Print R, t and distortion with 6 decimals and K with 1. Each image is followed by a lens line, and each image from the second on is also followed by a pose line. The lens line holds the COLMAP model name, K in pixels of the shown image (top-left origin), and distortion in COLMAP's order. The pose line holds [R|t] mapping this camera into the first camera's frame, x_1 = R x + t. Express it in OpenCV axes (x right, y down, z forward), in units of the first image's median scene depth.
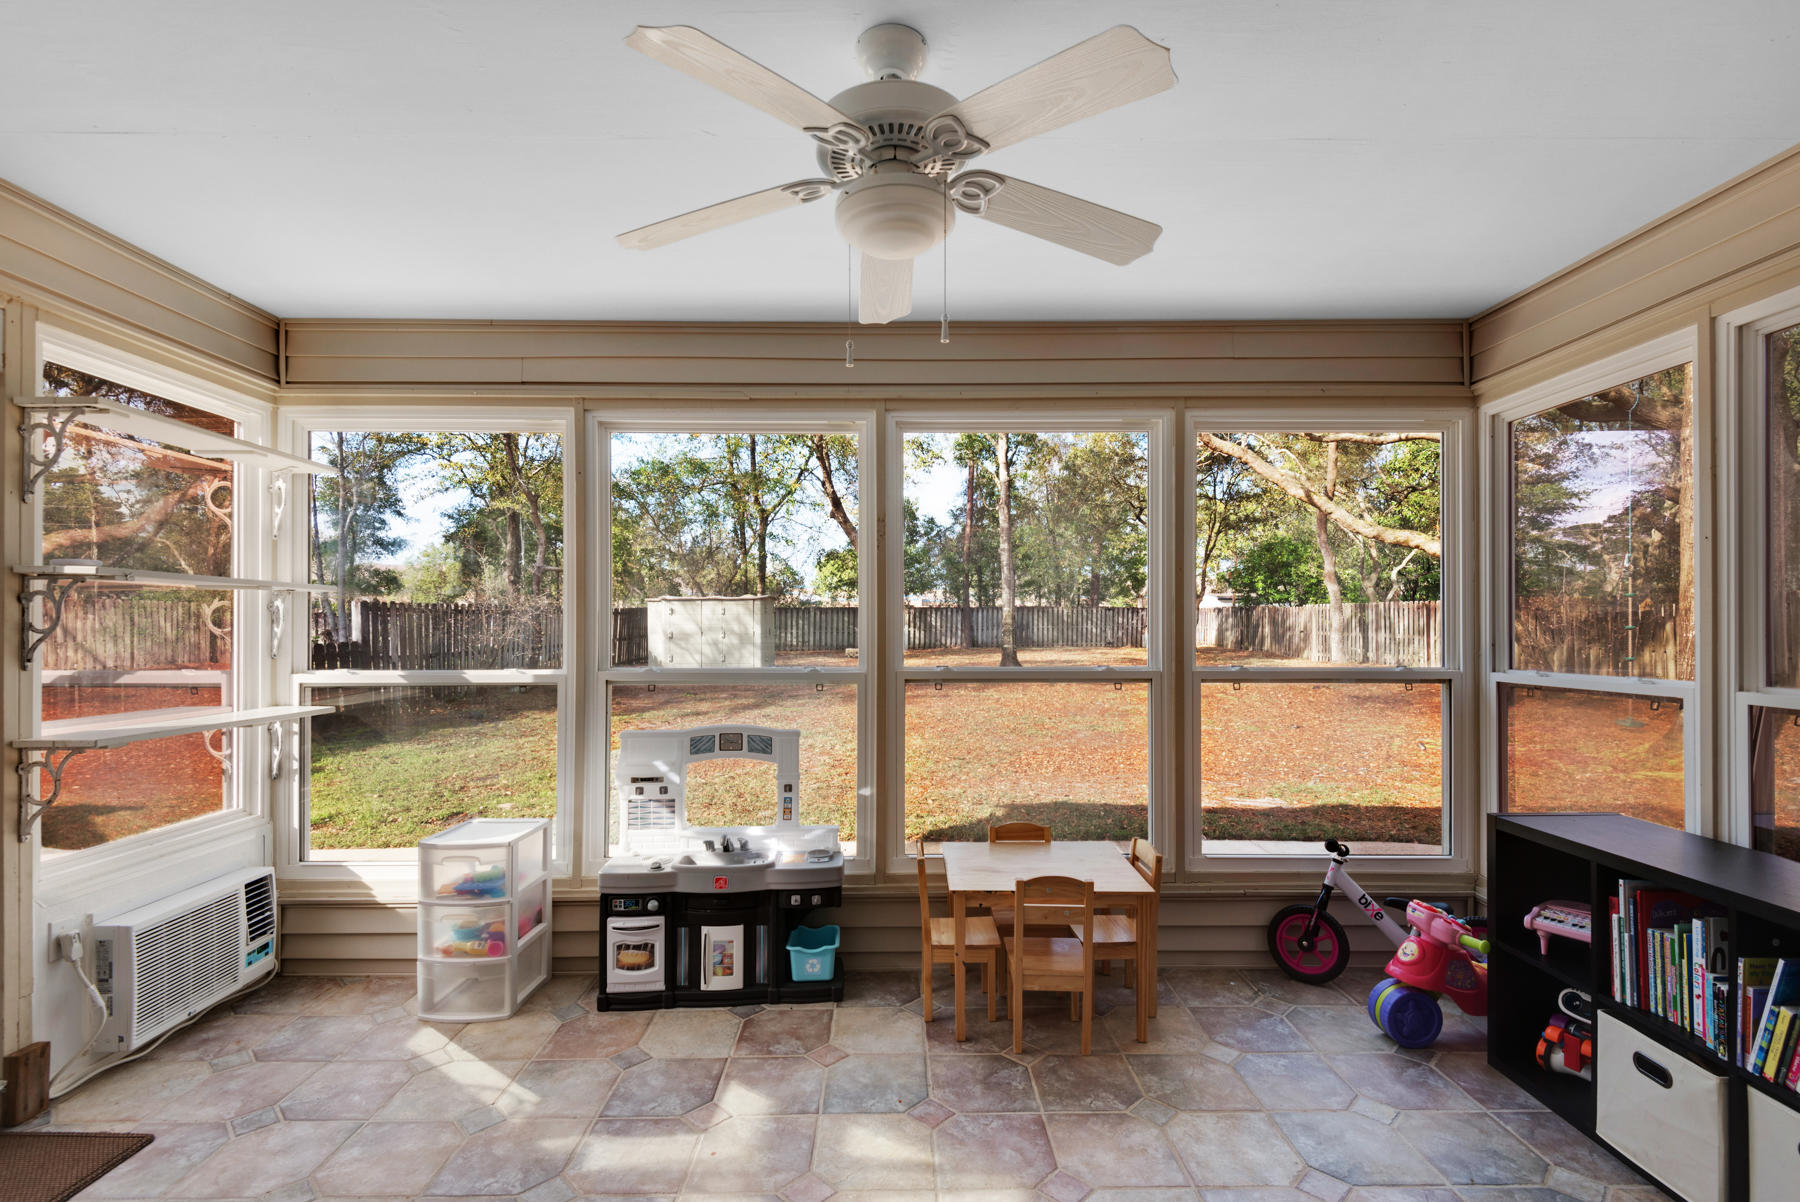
lens RADIAL K [[836.4, 0, 889.4], [0, 836.4, 616.1], [0, 0, 1]] dist [0.016970, -0.008203]
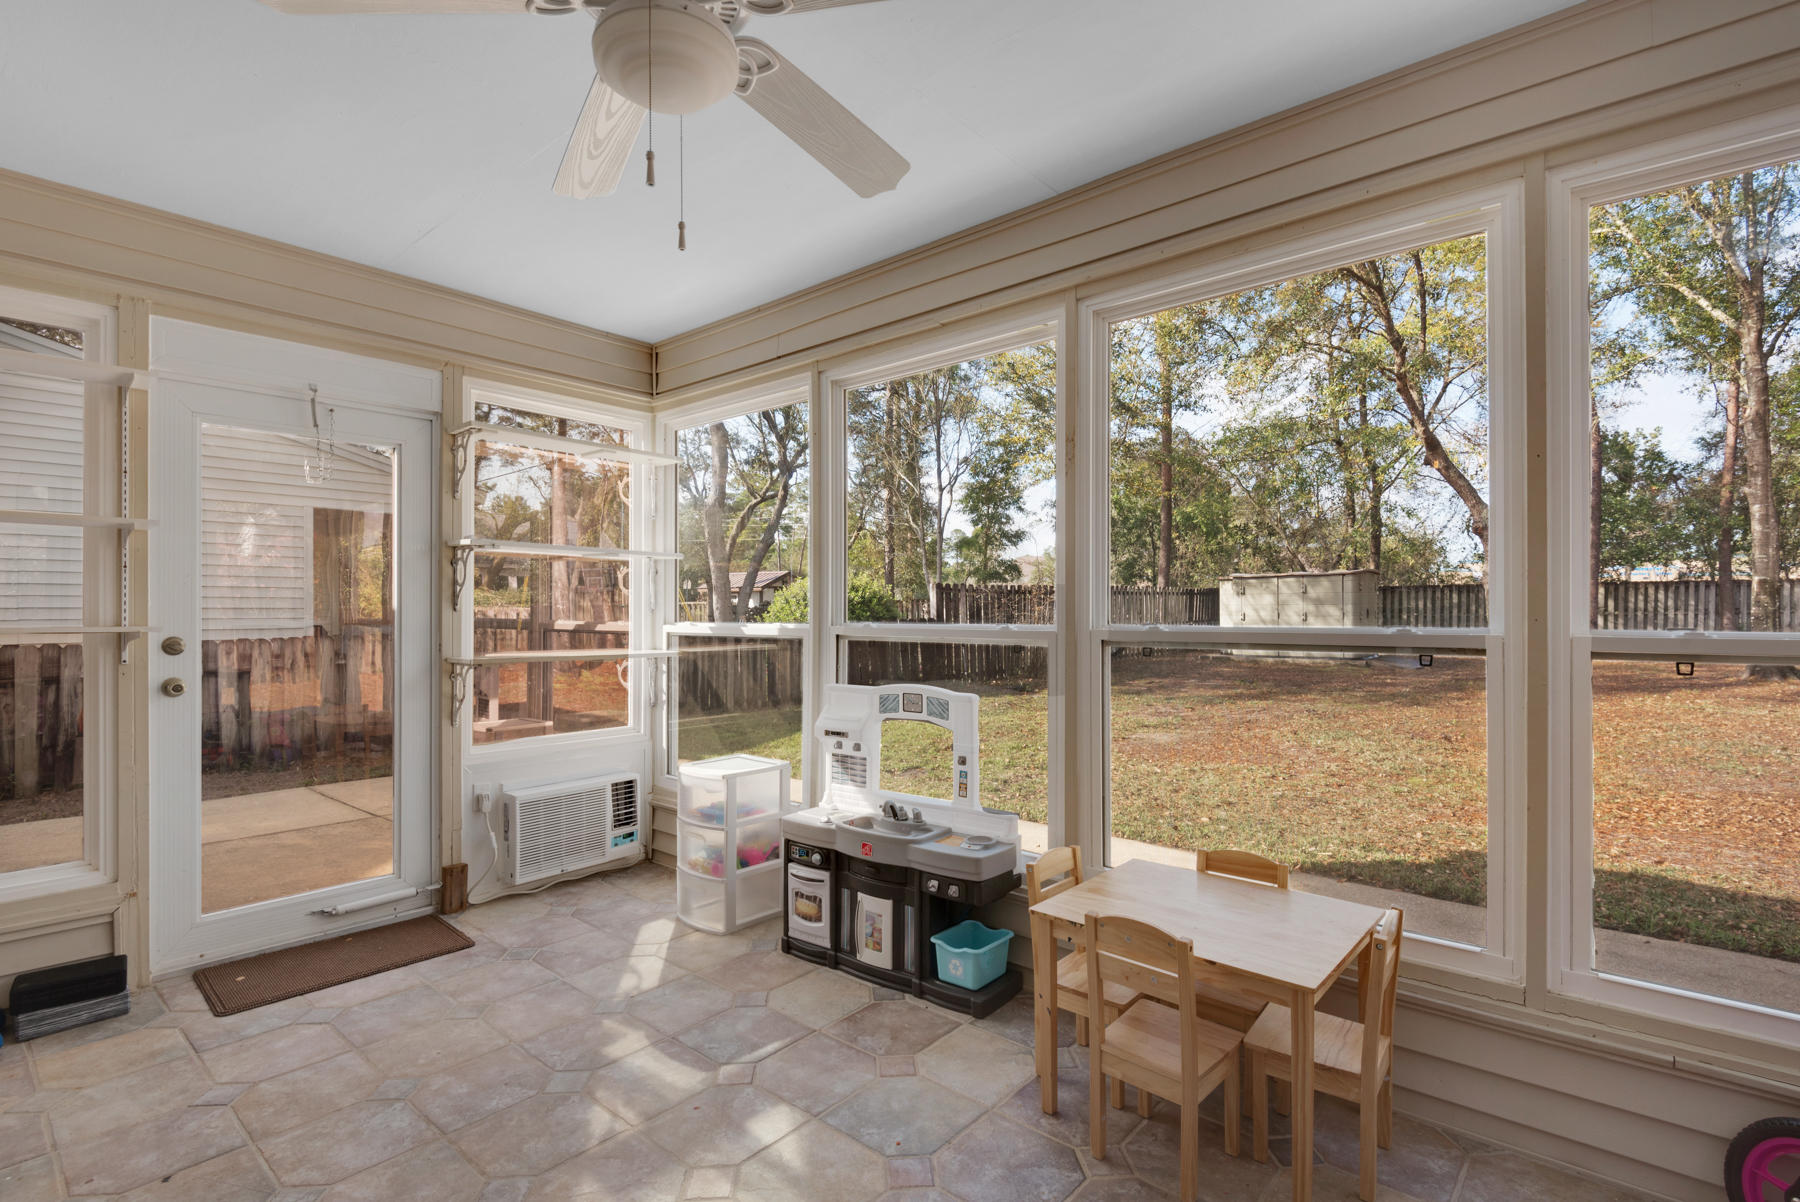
lens RADIAL K [[855.1, 0, 893.5], [0, 855.1, 604.9], [0, 0, 1]] dist [0.005109, -0.002937]
pose [[0.746489, -0.005865, -0.665372, 0.448888], [0.007760, 0.999970, -0.000108, 0.046903], [0.665353, -0.005083, 0.746512, 0.308893]]
